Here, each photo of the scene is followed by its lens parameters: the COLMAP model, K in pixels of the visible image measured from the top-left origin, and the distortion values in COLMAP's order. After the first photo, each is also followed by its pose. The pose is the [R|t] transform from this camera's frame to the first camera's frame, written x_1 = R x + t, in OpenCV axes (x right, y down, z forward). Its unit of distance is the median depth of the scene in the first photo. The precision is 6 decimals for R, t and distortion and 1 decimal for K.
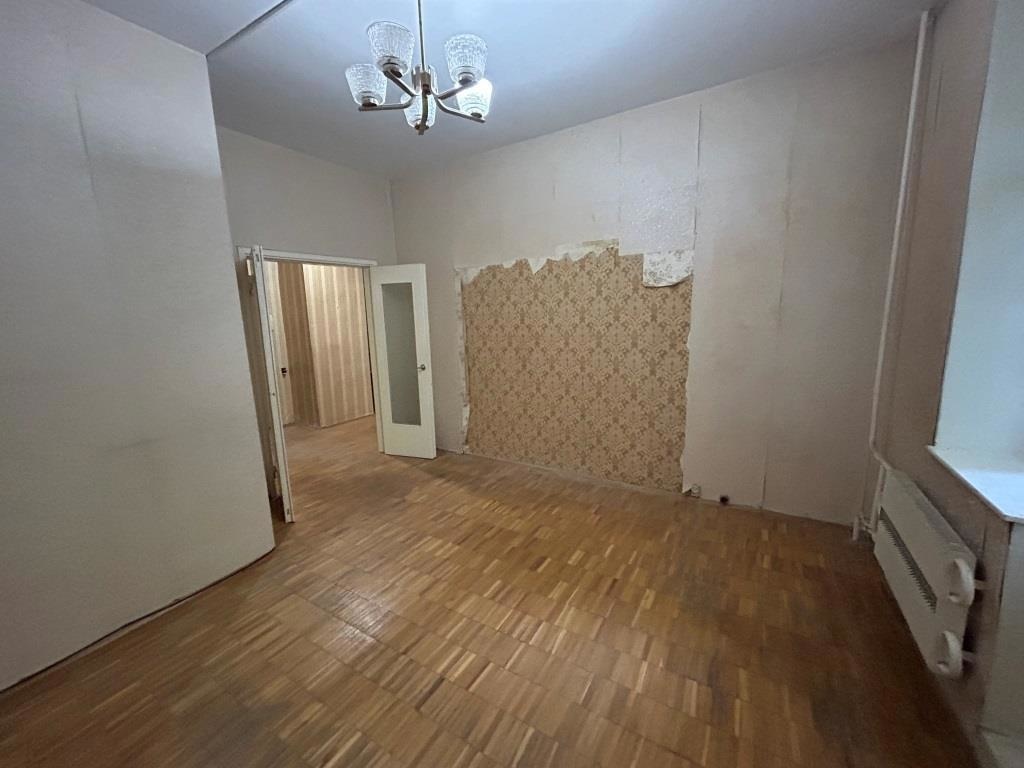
lens RADIAL K [[416.8, 0, 512.0], [0, 416.8, 384.0], [0, 0, 1]] dist [-0.001425, -0.000112]
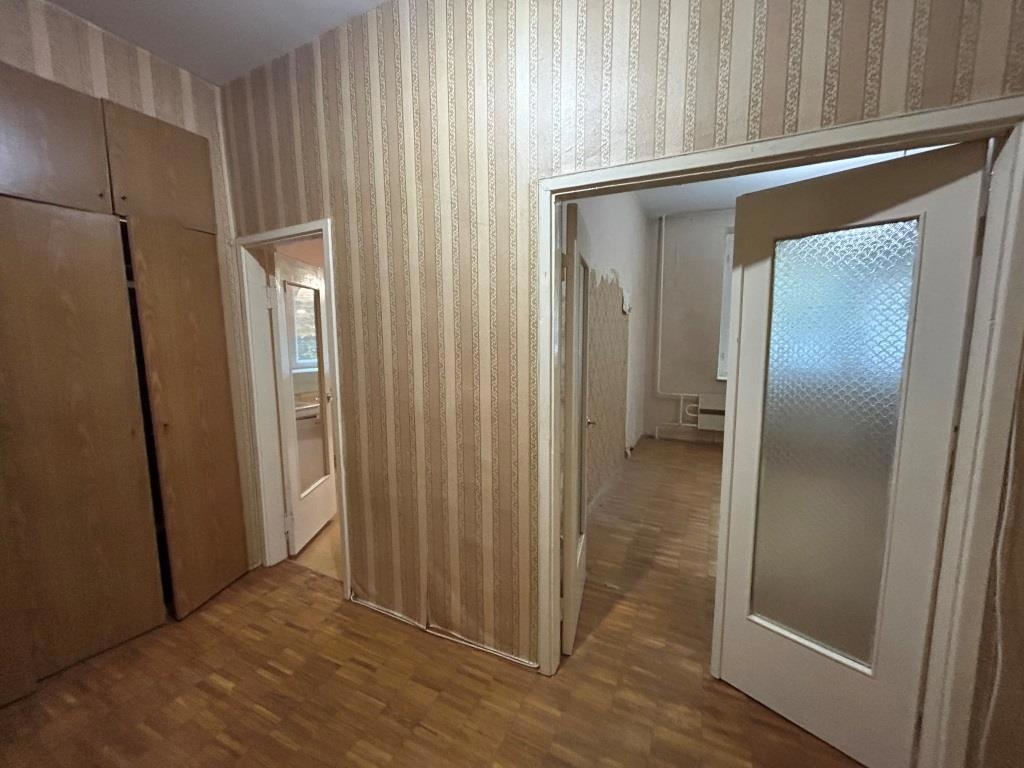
lens RADIAL K [[416.8, 0, 512.0], [0, 416.8, 384.0], [0, 0, 1]] dist [-0.001425, -0.000112]
pose [[-0.094060, -0.094543, 0.991067, -0.942429], [0.181296, 0.977209, 0.110427, -0.214921], [-0.978920, 0.190063, -0.074776, 1.418210]]
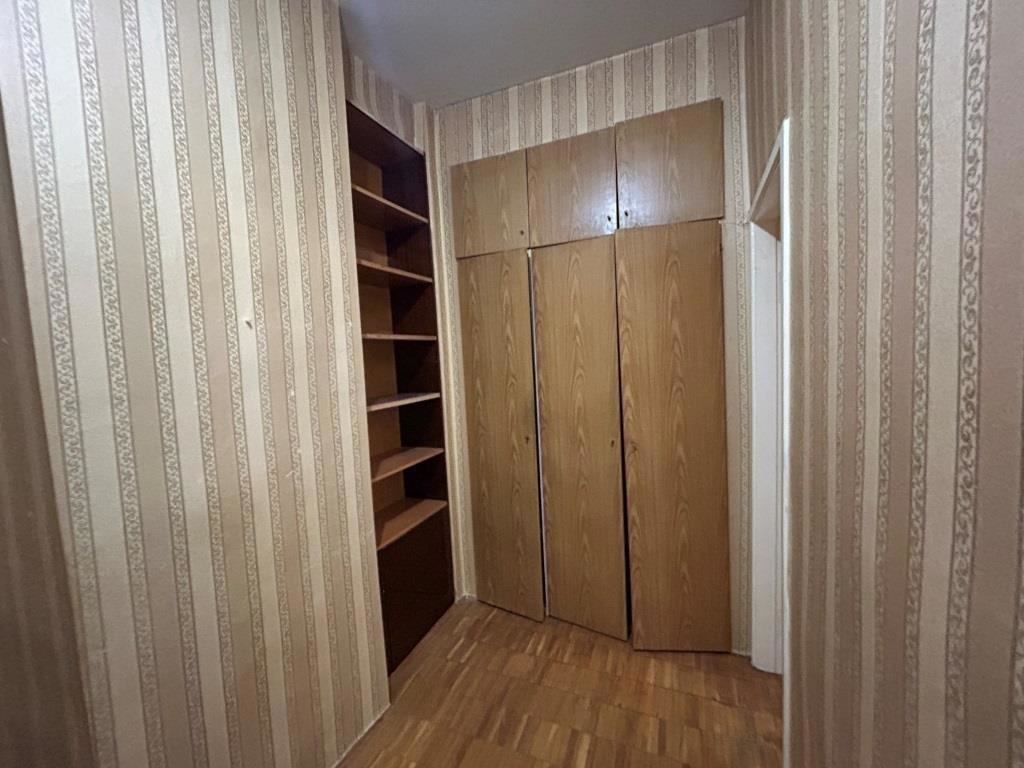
lens RADIAL K [[406.0, 0, 512.0], [0, 406.0, 384.0], [0, 0, 1]] dist [0.000842, 0.000110]
pose [[0.988316, -0.034546, 0.148450, -0.544970], [0.050326, 0.993315, -0.103889, -0.212194], [-0.143868, 0.110146, 0.983448, 1.342611]]
